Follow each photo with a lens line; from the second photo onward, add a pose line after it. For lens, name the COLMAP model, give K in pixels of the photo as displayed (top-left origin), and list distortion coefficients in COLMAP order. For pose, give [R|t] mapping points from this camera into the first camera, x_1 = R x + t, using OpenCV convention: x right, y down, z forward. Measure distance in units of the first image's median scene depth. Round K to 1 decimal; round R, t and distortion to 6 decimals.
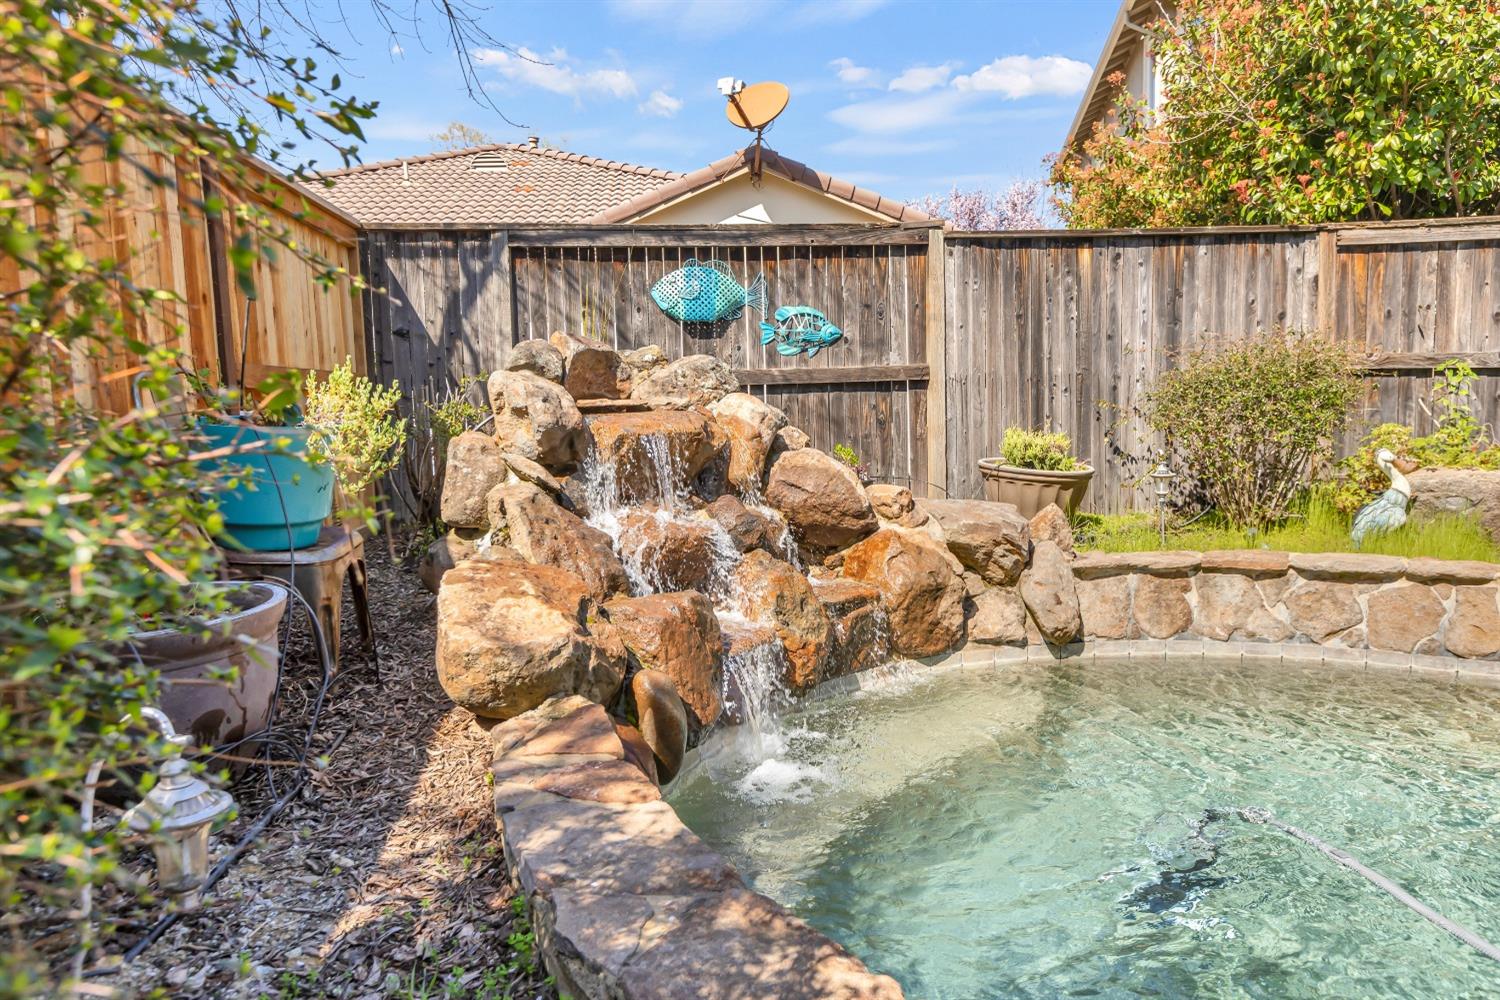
lens RADIAL K [[1017.9, 0, 742.1], [0, 1017.9, 504.4], [0, 0, 1]] dist [0.004728, 0.000032]
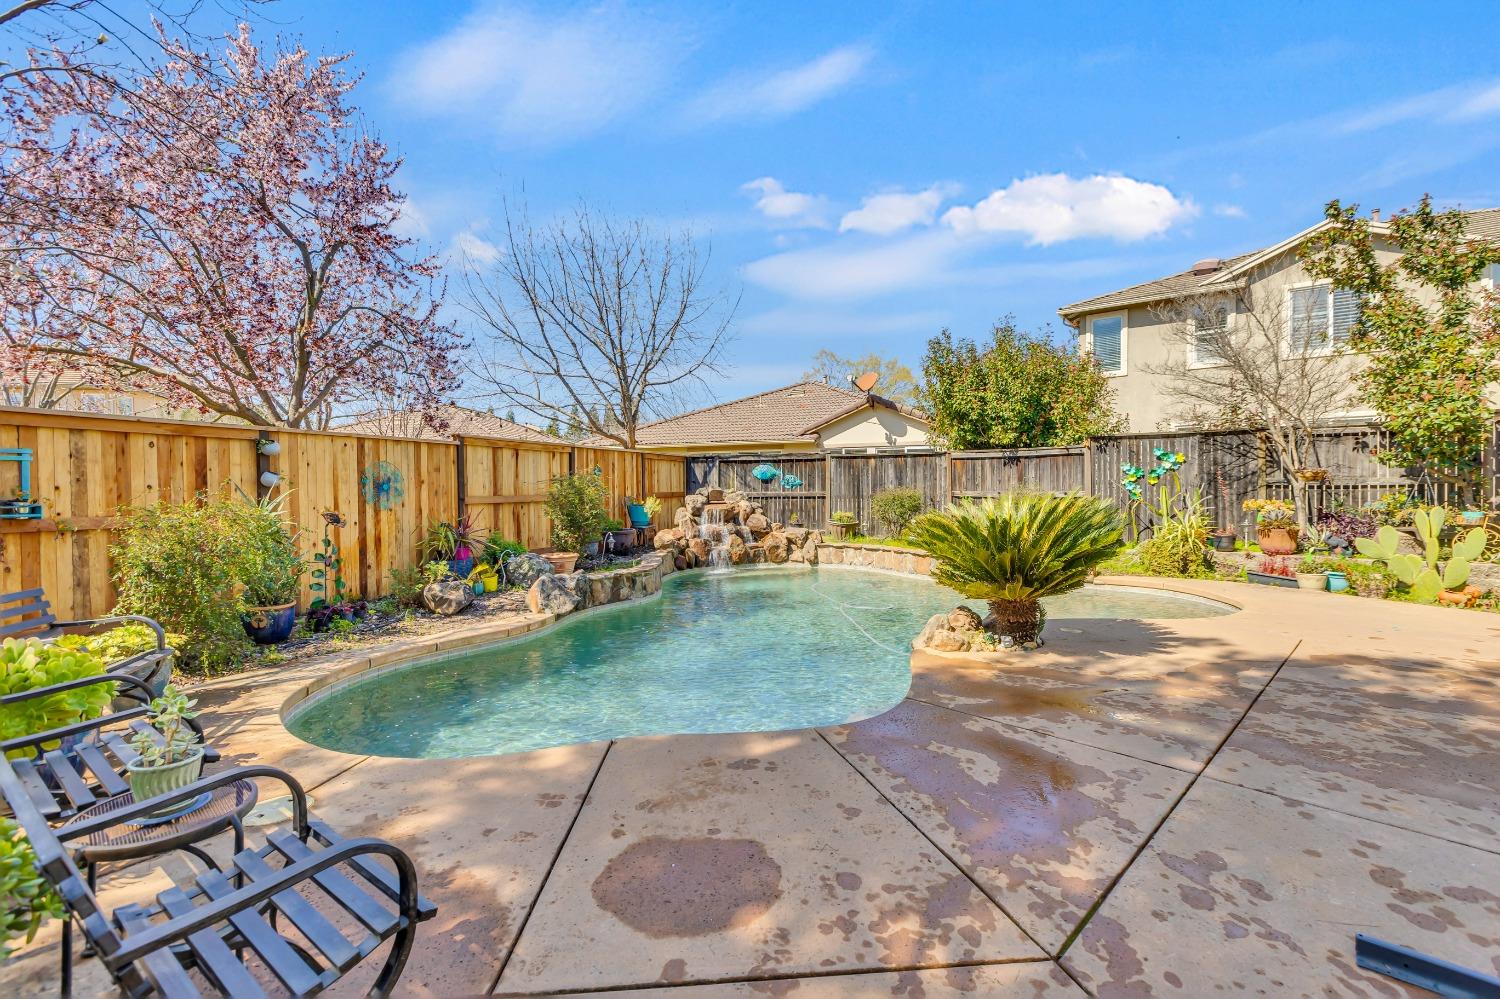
lens RADIAL K [[689.0, 0, 753.1], [0, 689.0, 503.1], [0, 0, 1]] dist [0.000172, -0.001907]
pose [[0.896114, 0.030234, -0.442793, 1.071100], [-0.061324, 0.996542, -0.056061, 0.052865], [0.439567, 0.077391, 0.894869, -1.308739]]
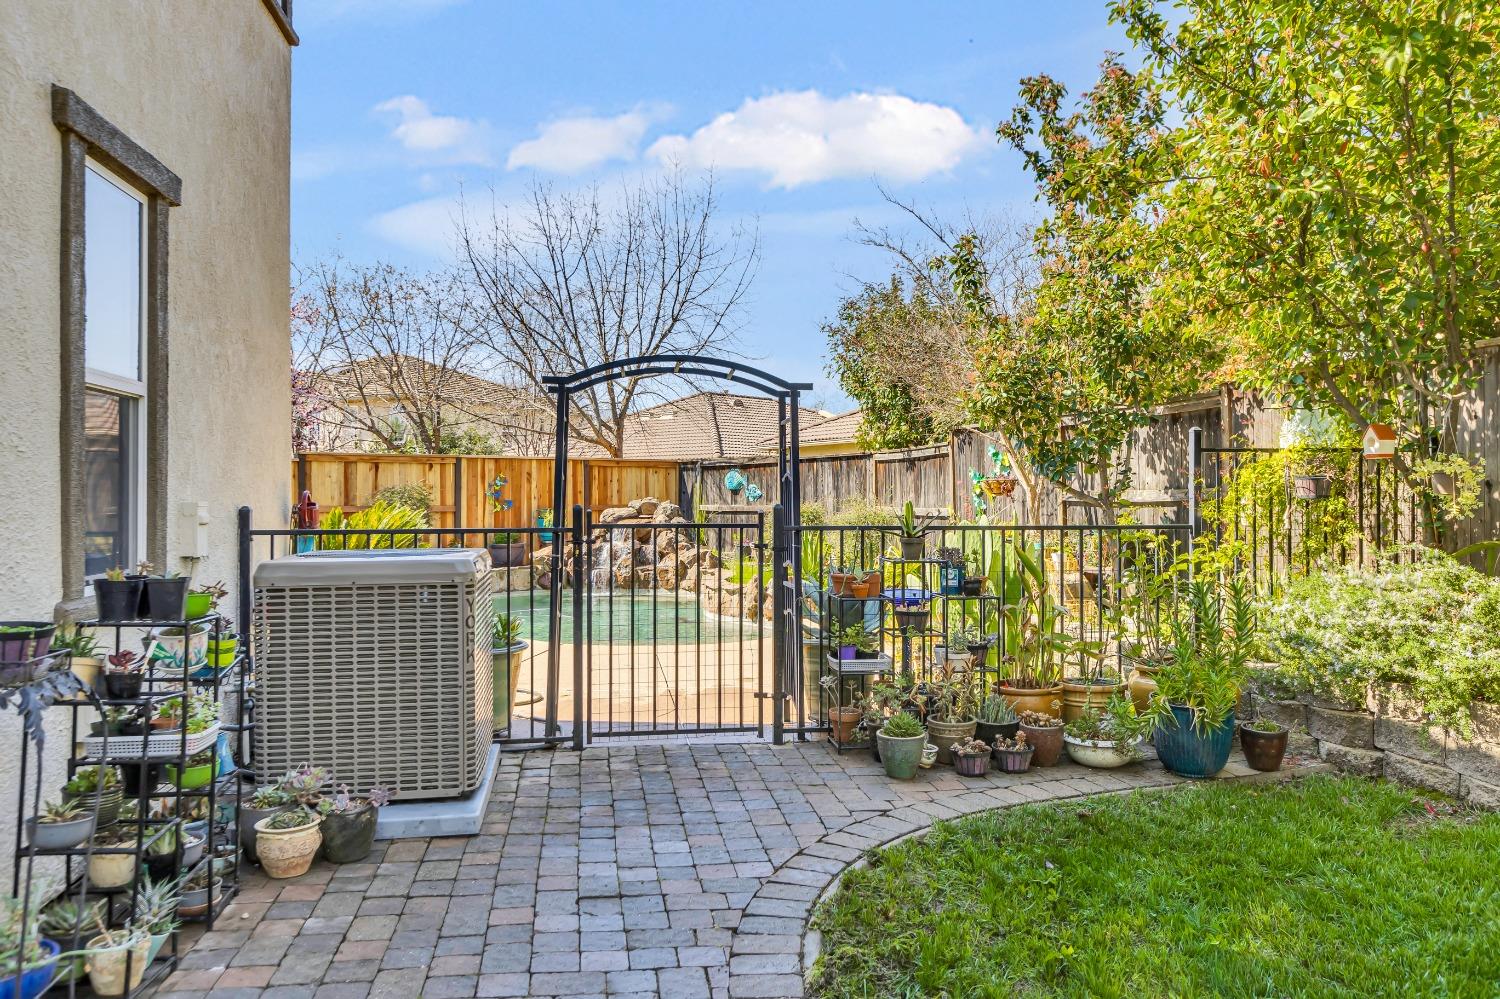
lens RADIAL K [[1116.5, 0, 739.9], [0, 1116.5, 510.3], [0, 0, 1]] dist [-0.013570, -0.001486]
pose [[0.426530, 0.034337, -0.903822, 2.991342], [-0.102126, 0.994717, -0.010405, -0.089821], [0.898689, 0.096742, 0.427783, -0.382480]]
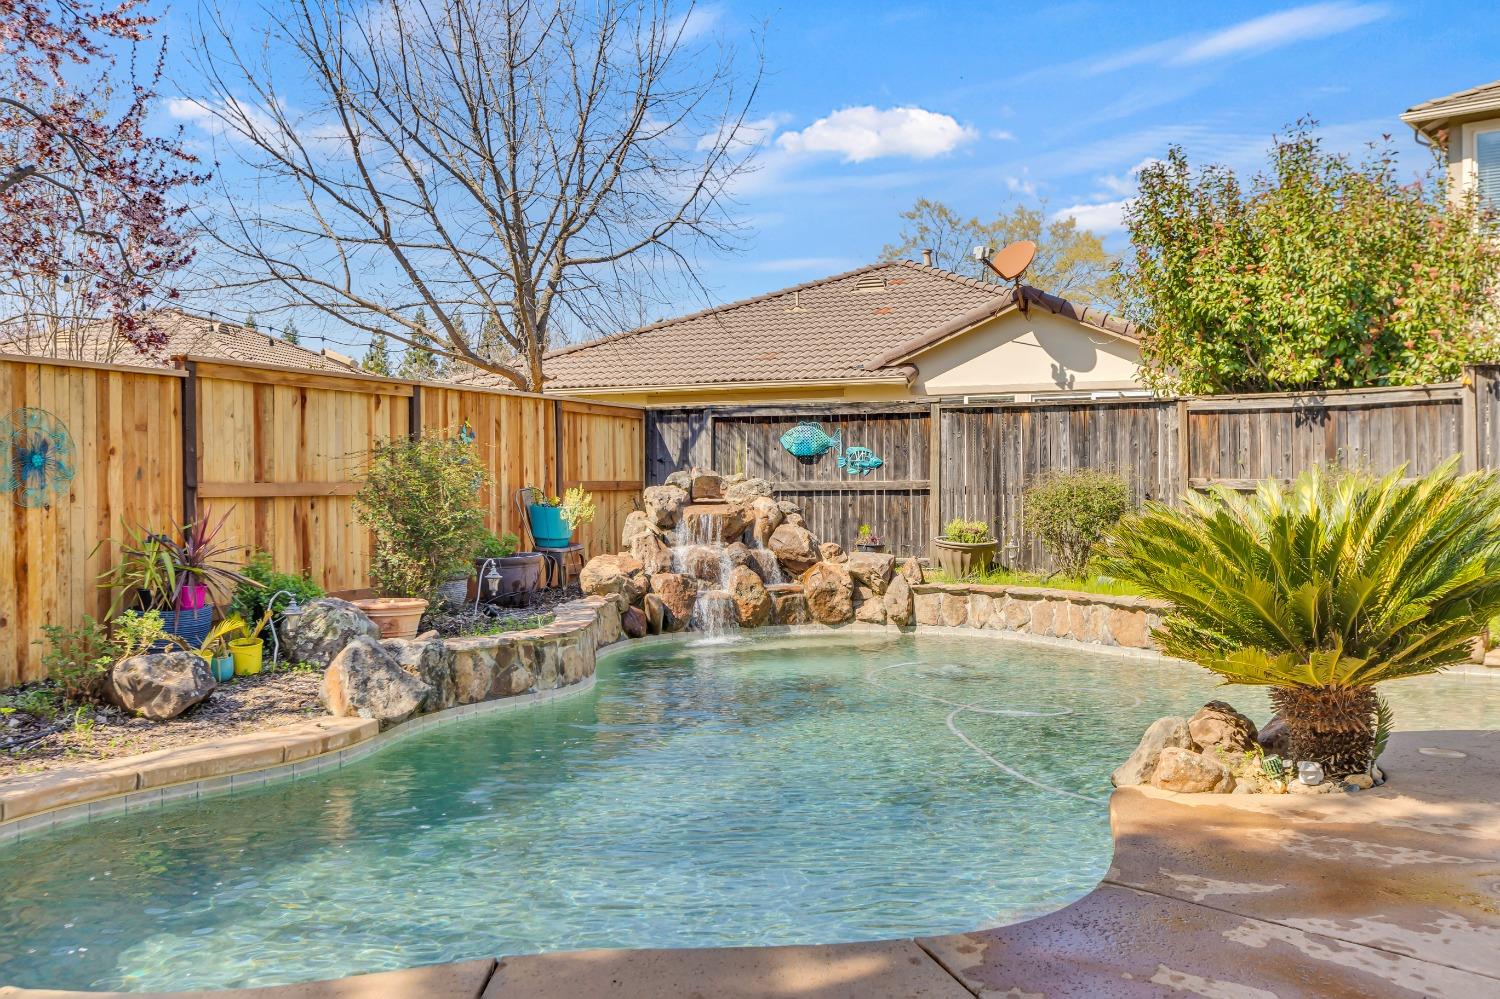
lens RADIAL K [[1400.7, 0, 760.1], [0, 1400.7, 490.3], [0, 0, 1]] dist [-0.001559, 0.000000]
pose [[0.889851, 0.023652, -0.455637, 1.063597], [-0.063782, 0.995298, -0.072899, 0.073961], [0.451770, 0.093931, 0.887176, -1.300733]]
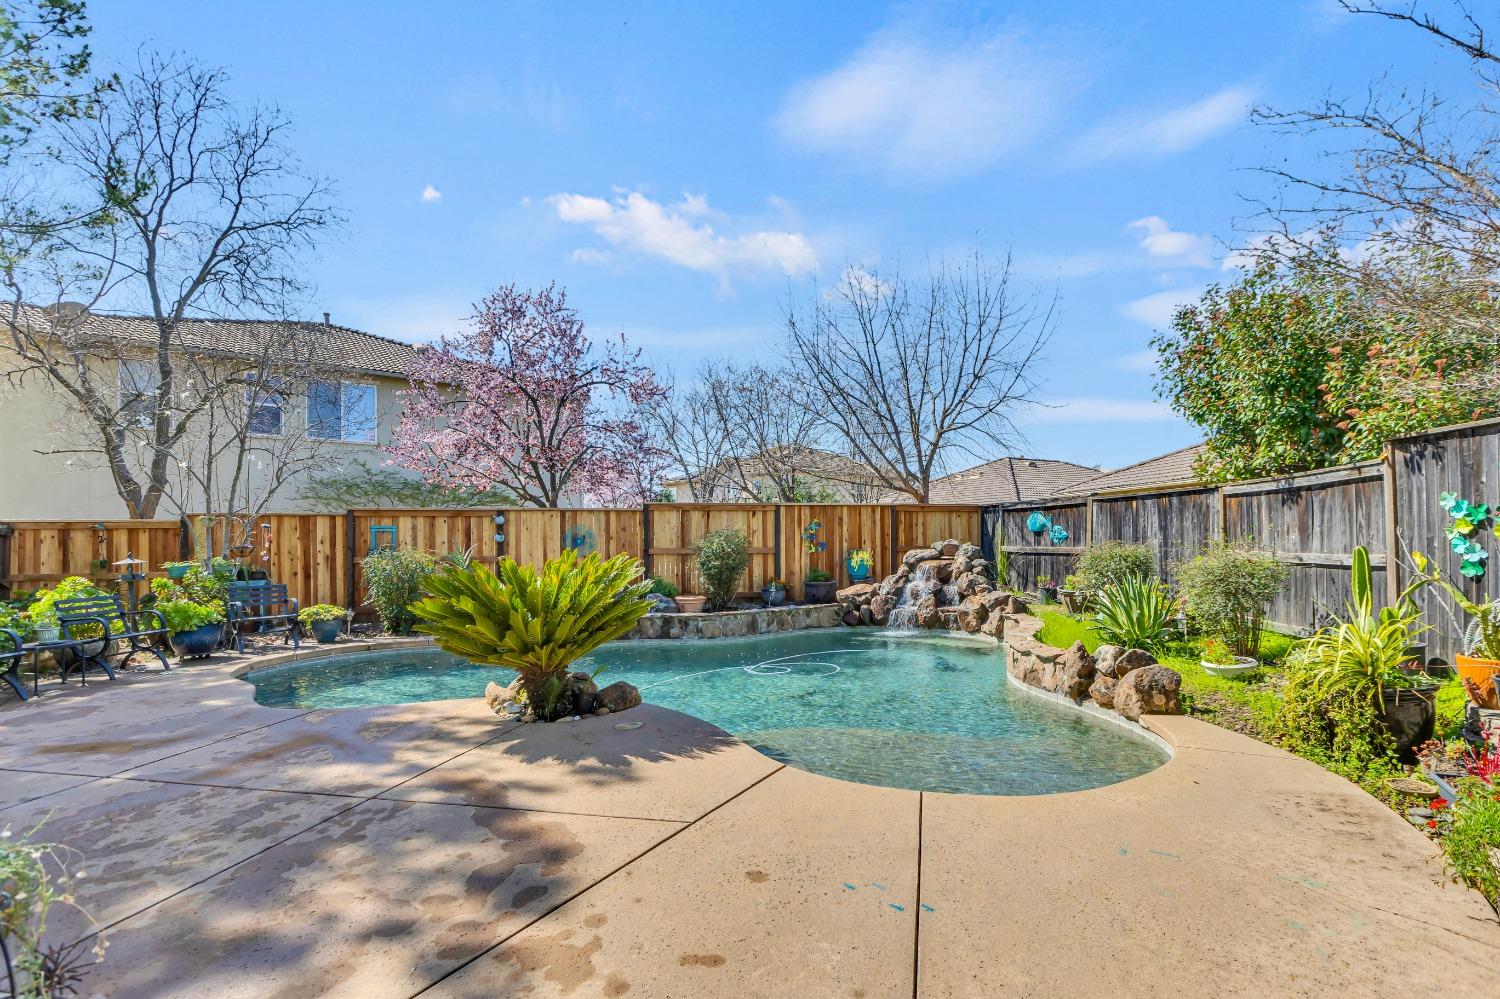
lens RADIAL K [[689.0, 0, 769.4], [0, 689.0, 538.0], [0, 0, 1]] dist [0.000172, -0.001907]
pose [[0.083037, 0.023443, -0.996271, 1.975329], [-0.096448, 0.995219, 0.015380, -0.117535], [0.991868, 0.094811, 0.084901, 0.044993]]
